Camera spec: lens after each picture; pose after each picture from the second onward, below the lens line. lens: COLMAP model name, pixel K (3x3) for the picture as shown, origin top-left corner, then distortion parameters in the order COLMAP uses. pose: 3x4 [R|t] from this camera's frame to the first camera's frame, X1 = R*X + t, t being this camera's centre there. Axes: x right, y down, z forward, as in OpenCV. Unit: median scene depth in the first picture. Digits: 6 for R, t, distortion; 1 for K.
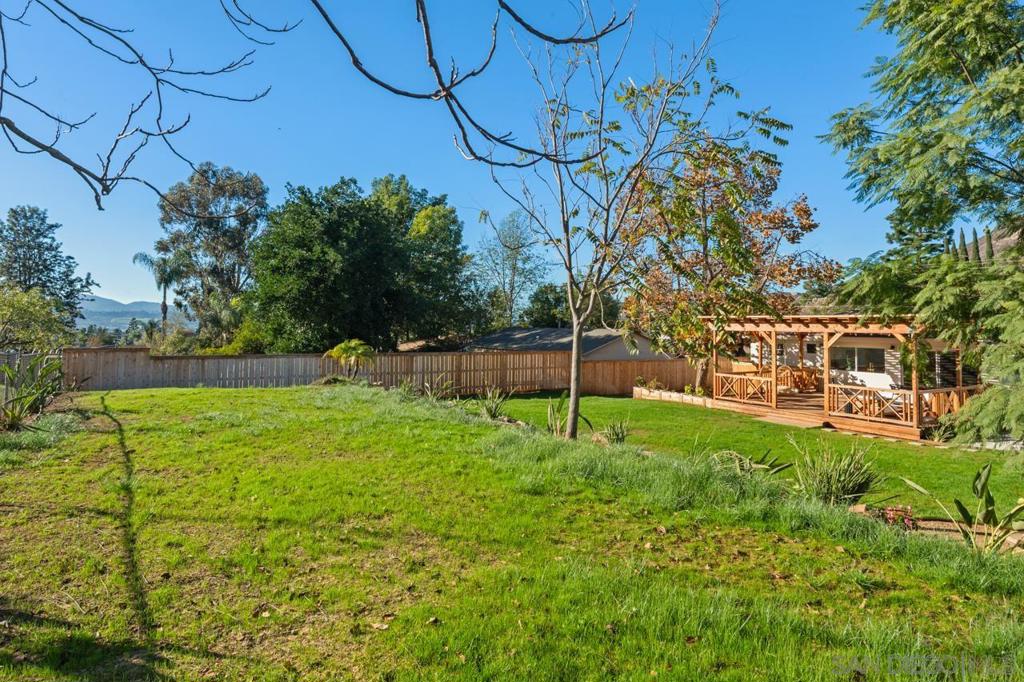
lens RADIAL K [[569.6, 0, 502.8], [0, 569.6, 302.6], [0, 0, 1]] dist [-0.000459, -0.000920]
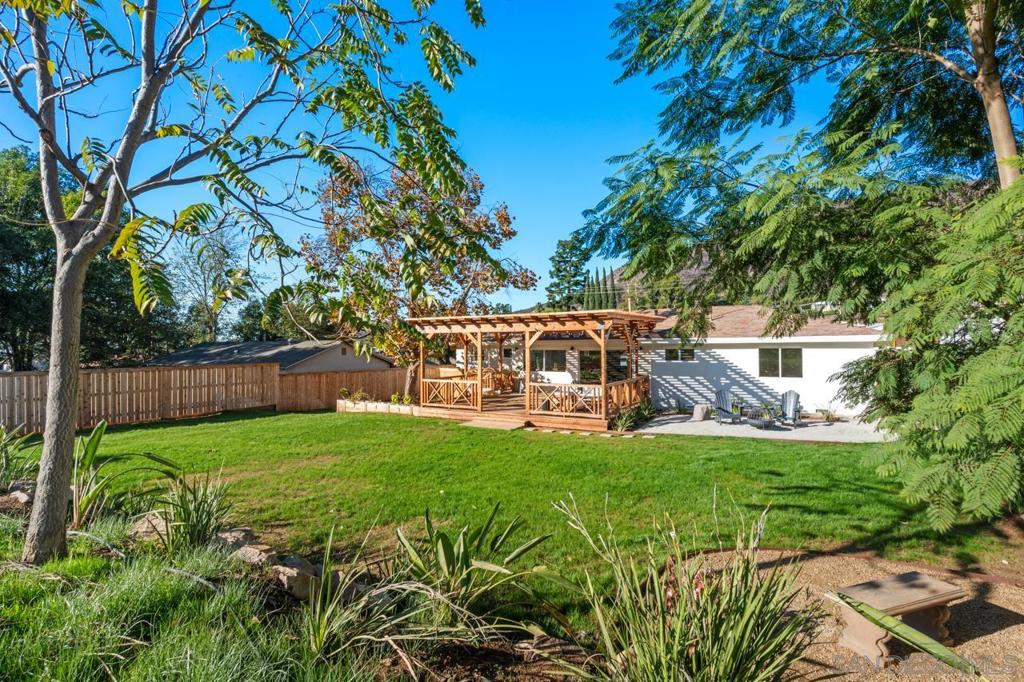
lens RADIAL K [[467.3, 0, 513.9], [0, 467.3, 341.3], [0, 0, 1]] dist [-0.000215, 0.000999]
pose [[0.859251, -0.009968, 0.511457, 0.108165], [-0.004588, 0.999620, 0.027190, 0.039483], [-0.511534, -0.025710, 0.858878, 0.259660]]
